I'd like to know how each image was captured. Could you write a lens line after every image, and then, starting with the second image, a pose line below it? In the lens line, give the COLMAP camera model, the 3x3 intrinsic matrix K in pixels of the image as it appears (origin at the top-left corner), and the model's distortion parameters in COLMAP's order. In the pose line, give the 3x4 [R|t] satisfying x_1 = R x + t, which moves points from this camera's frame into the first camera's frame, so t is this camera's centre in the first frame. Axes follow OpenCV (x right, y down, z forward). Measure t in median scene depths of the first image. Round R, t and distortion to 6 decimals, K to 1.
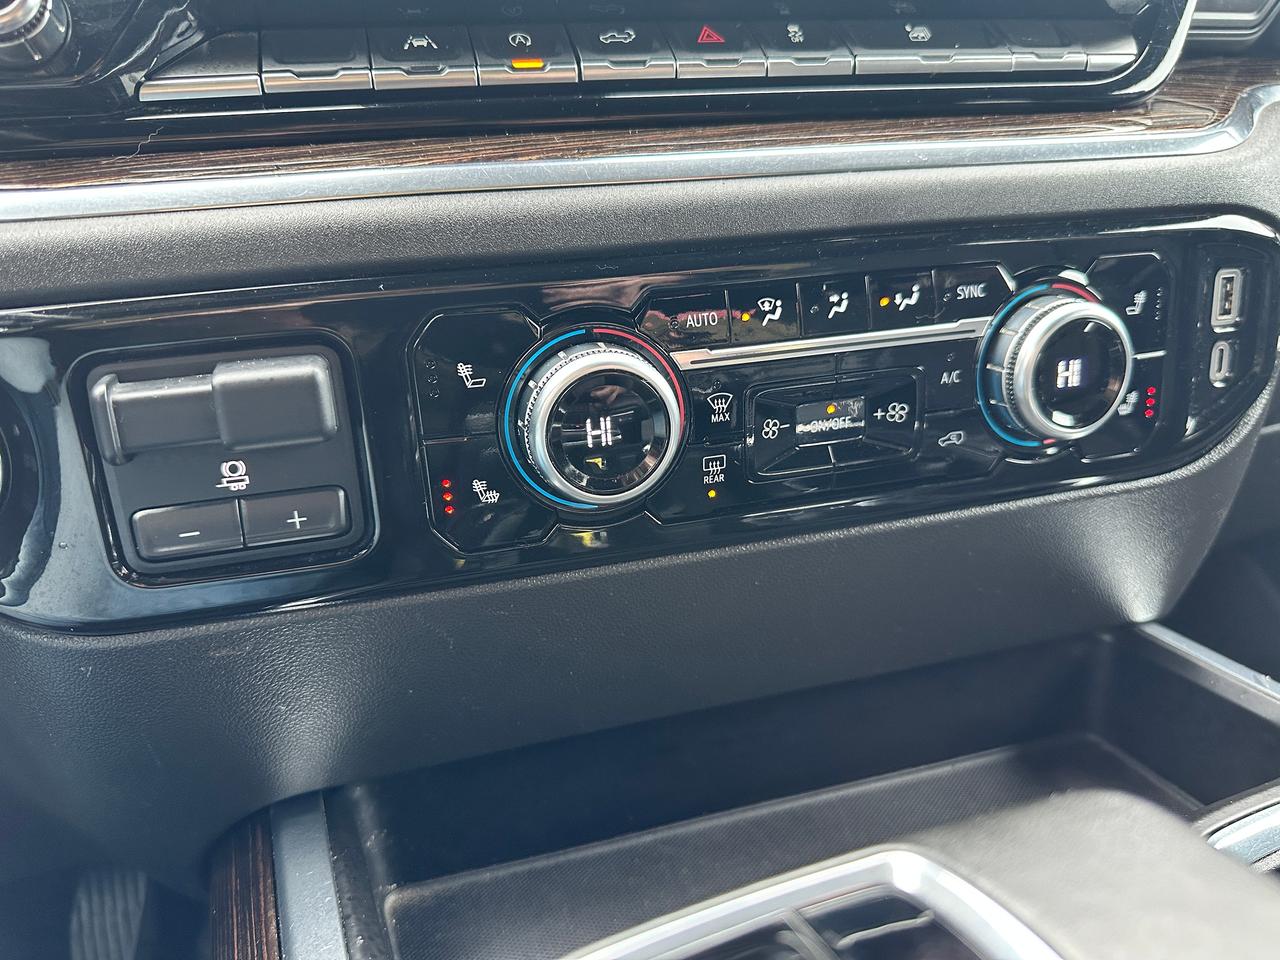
lens RADIAL K [[943.1, 0, 613.4], [0, 943.1, 477.9], [0, 0, 1]] dist [0.065485, -0.155500]
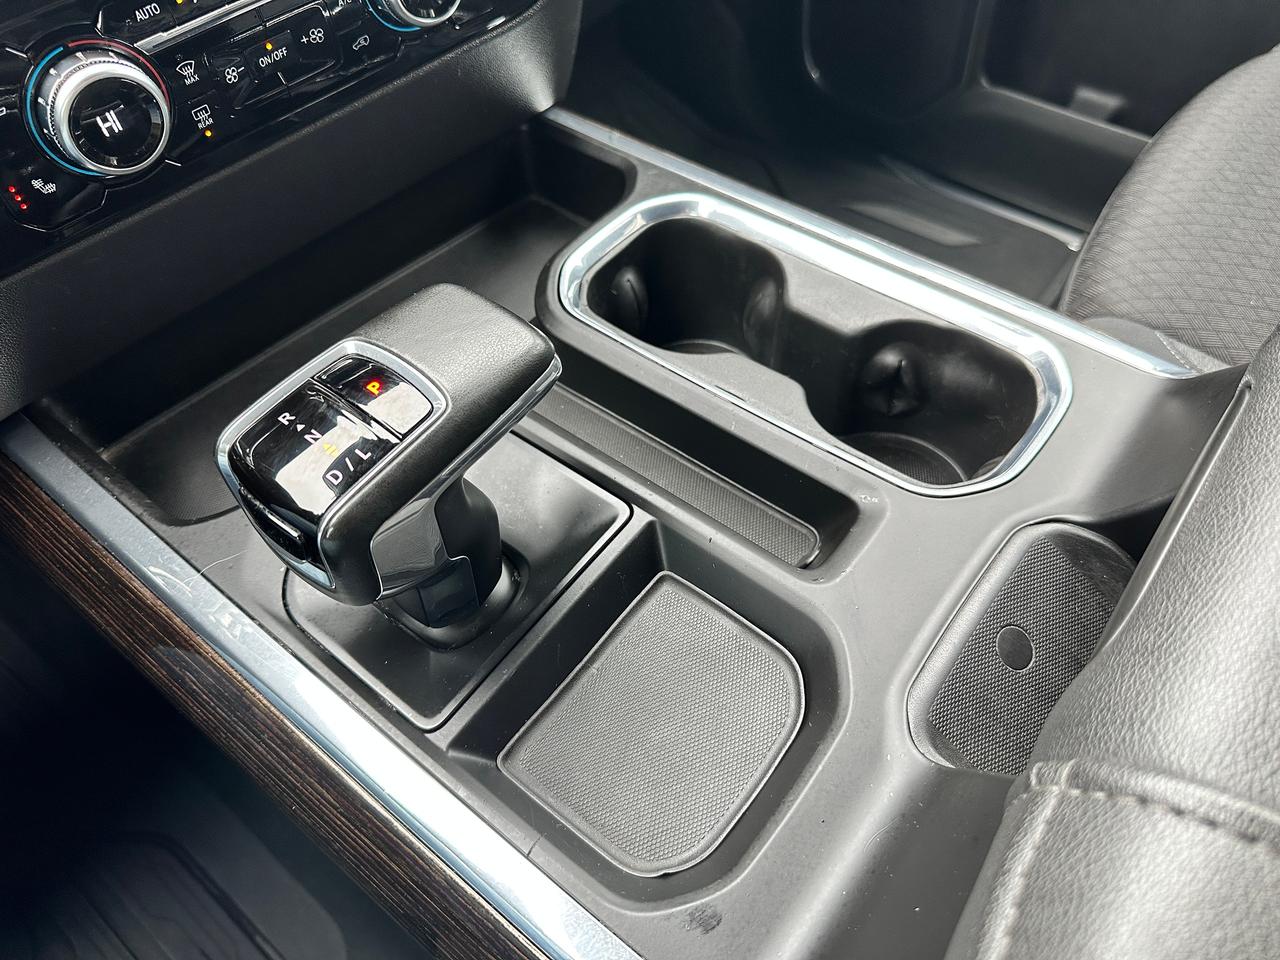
lens RADIAL K [[922.7, 0, 635.5], [0, 922.7, 487.2], [0, 0, 1]] dist [0.002603, -0.010194]
pose [[0.871558, -0.386118, 0.302157, 0.040570], [0.158343, 0.804926, 0.571859, -0.251967], [-0.464019, -0.450564, 0.762679, -0.606990]]
